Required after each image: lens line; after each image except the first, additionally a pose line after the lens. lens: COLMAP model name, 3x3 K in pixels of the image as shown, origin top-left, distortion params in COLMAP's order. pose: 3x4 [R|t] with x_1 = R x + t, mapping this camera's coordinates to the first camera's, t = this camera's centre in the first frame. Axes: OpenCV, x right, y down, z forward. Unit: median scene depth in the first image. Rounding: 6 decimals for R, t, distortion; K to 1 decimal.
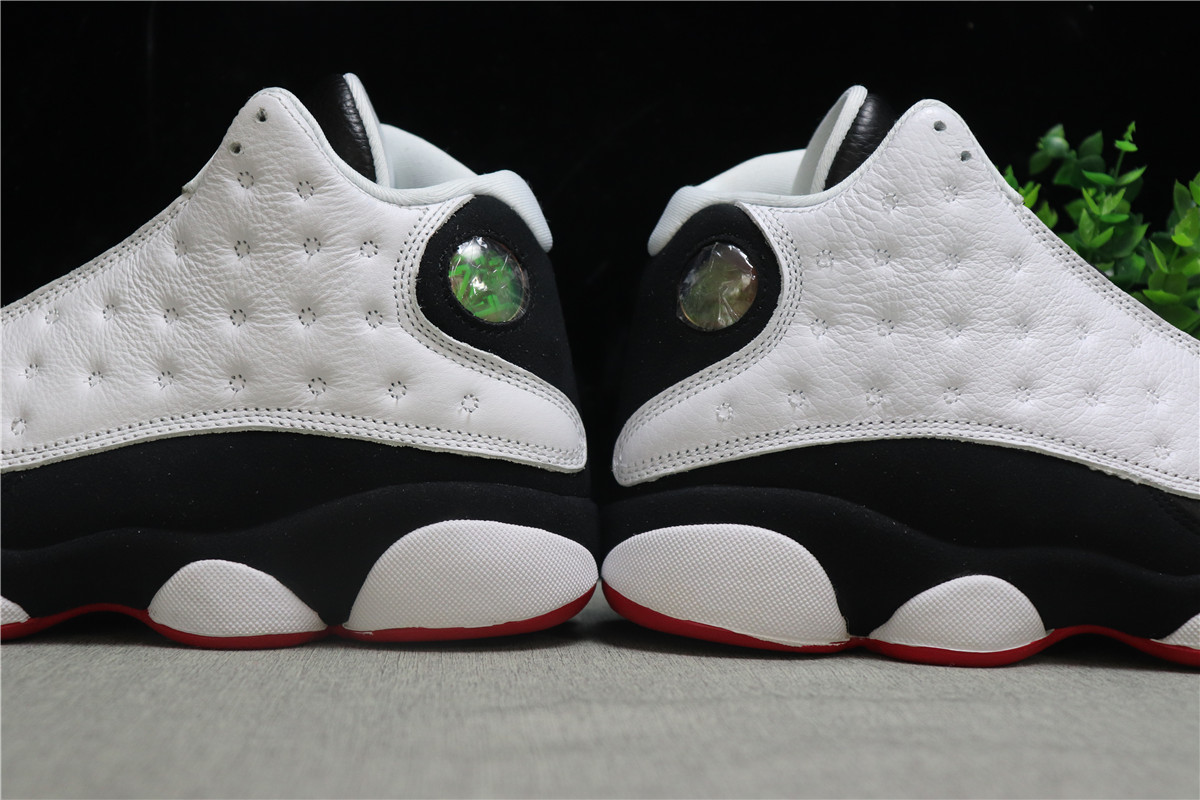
lens RADIAL K [[1809.0, 0, 600.0], [0, 1809.0, 400.0], [0, 0, 1]] dist [0.025061, 0.036920]
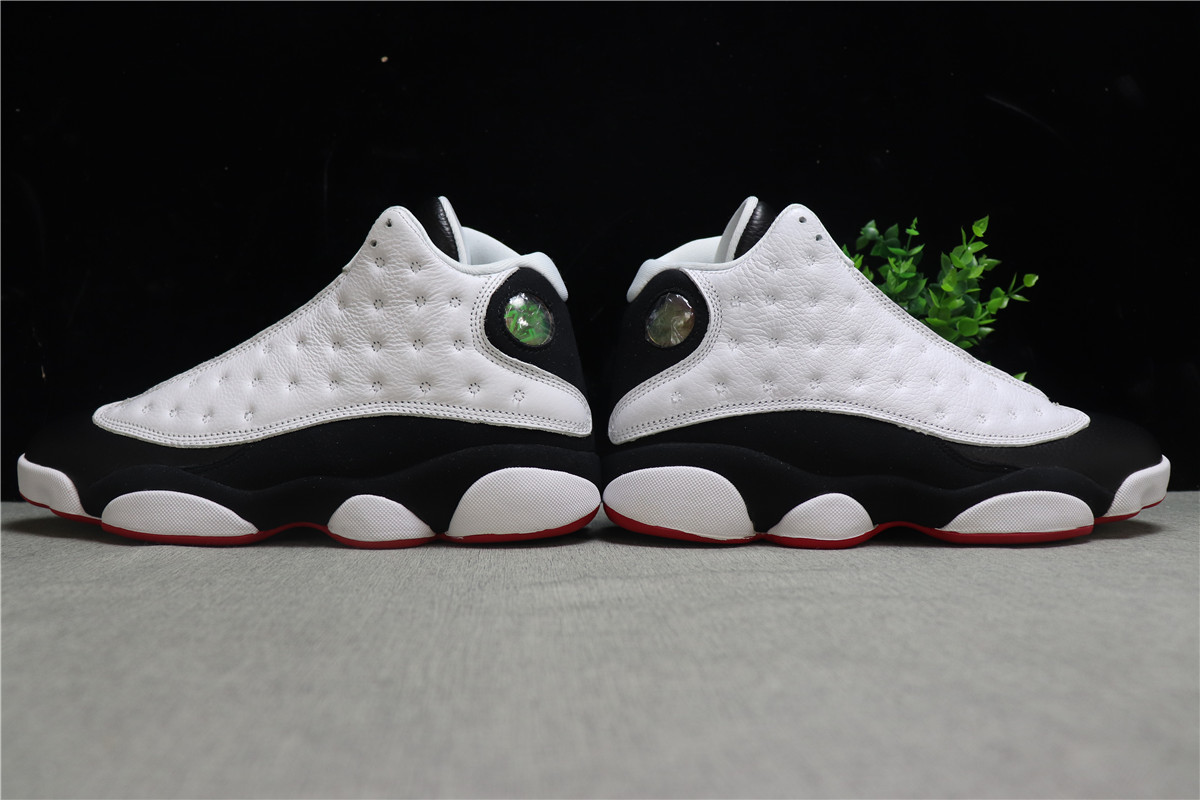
lens RADIAL K [[1069.8, 0, 600.0], [0, 1069.8, 400.0], [0, 0, 1]] dist [-0.172355, 0.000116]
pose [[0.999713, -0.023519, -0.004609, 0.004913], [0.023546, 0.999706, 0.005869, 0.001909], [0.004470, -0.005976, 0.999972, 0.042085]]
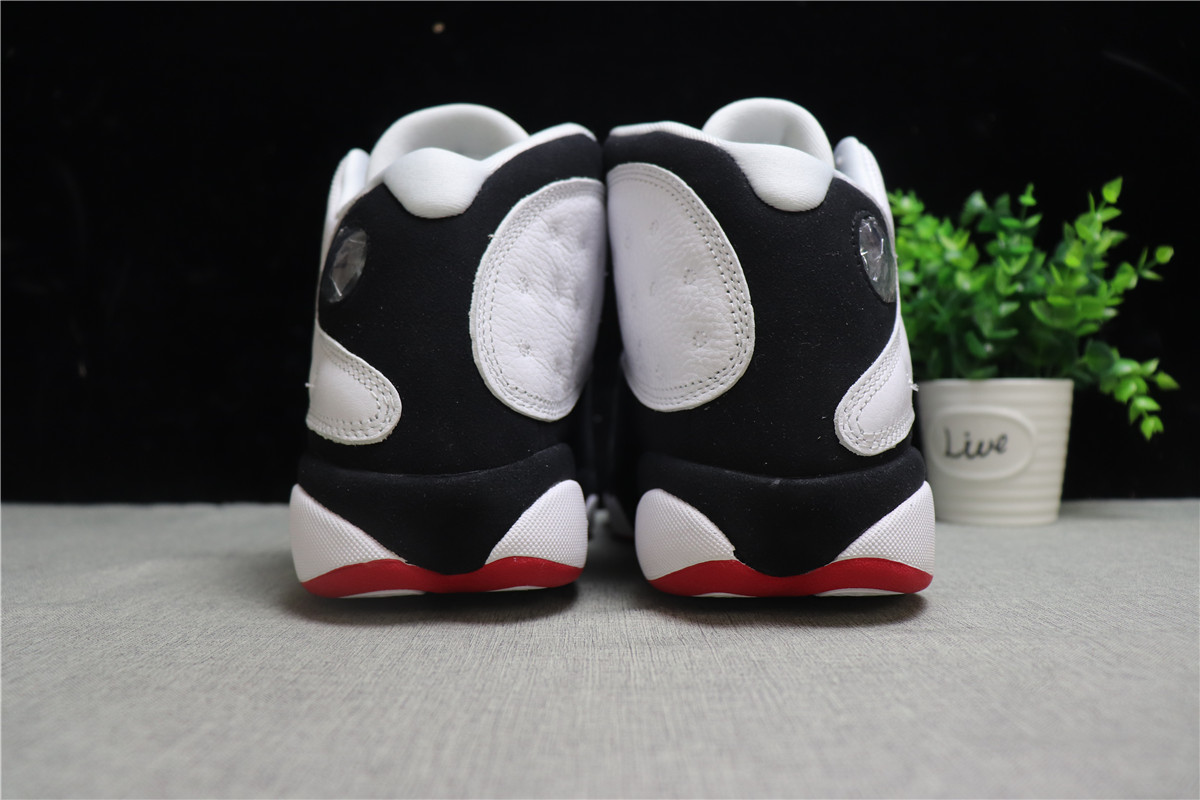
lens RADIAL K [[981.7, 0, 592.3], [0, 981.7, 403.9], [0, 0, 1]] dist [-0.182007, 0.150891]
pose [[0.995866, -0.027808, -0.086473, 0.000947], [0.028091, 0.999603, 0.002063, 0.014896], [0.086382, -0.004484, 0.996252, 0.244112]]
